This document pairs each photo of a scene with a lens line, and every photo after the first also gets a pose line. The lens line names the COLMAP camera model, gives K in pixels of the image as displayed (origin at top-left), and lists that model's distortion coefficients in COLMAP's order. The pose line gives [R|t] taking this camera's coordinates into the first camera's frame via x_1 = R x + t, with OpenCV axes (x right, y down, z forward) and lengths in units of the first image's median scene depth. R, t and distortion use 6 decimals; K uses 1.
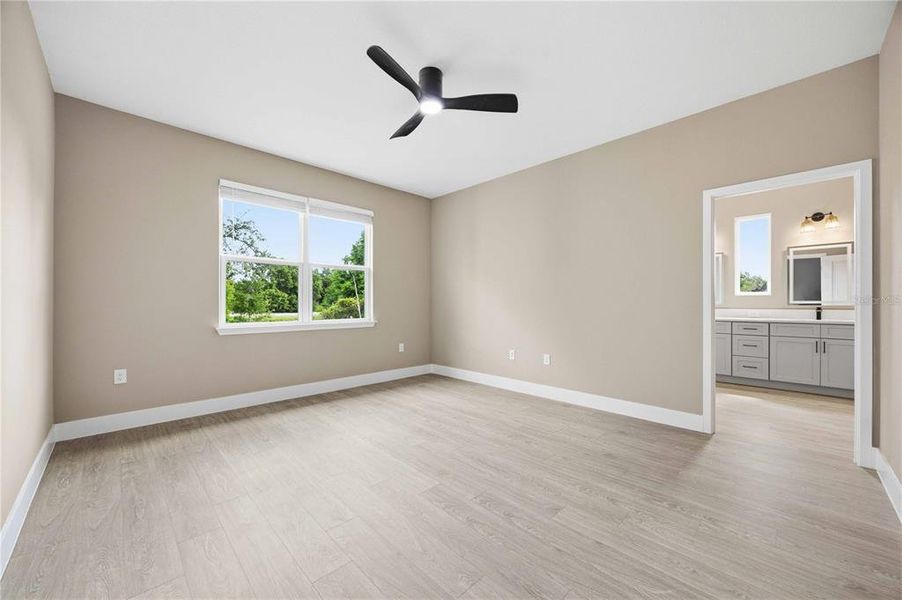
lens RADIAL K [[341.5, 0, 451.6], [0, 341.5, 303.5], [0, 0, 1]] dist [-0.007868, 0.000292]
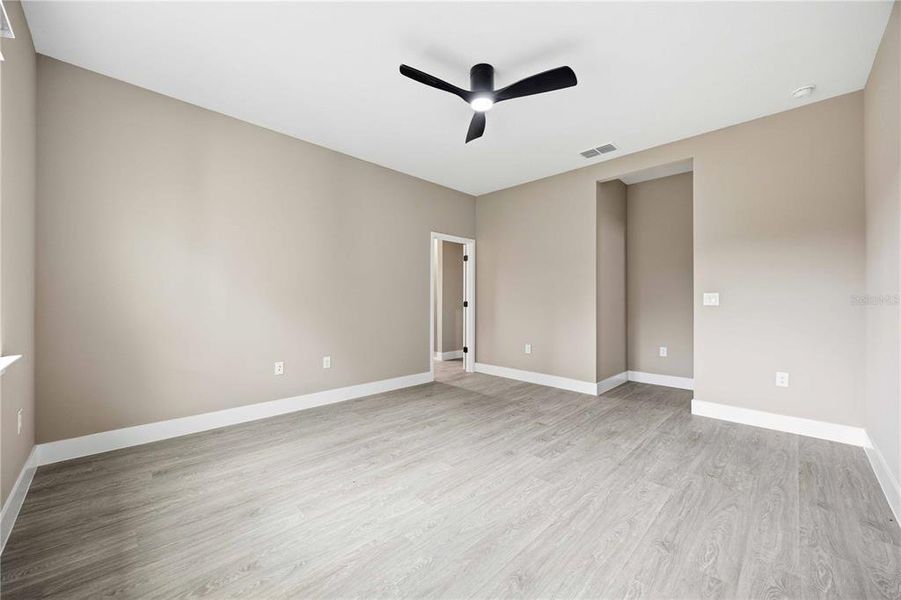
lens RADIAL K [[341.1, 0, 451.4], [0, 341.1, 298.6], [0, 0, 1]] dist [-0.007868, 0.000292]
pose [[0.000082, 0.006417, 0.999979, -0.874496], [-0.001473, 0.999978, -0.006417, -0.004070], [-0.999999, -0.001473, 0.000091, 0.904100]]
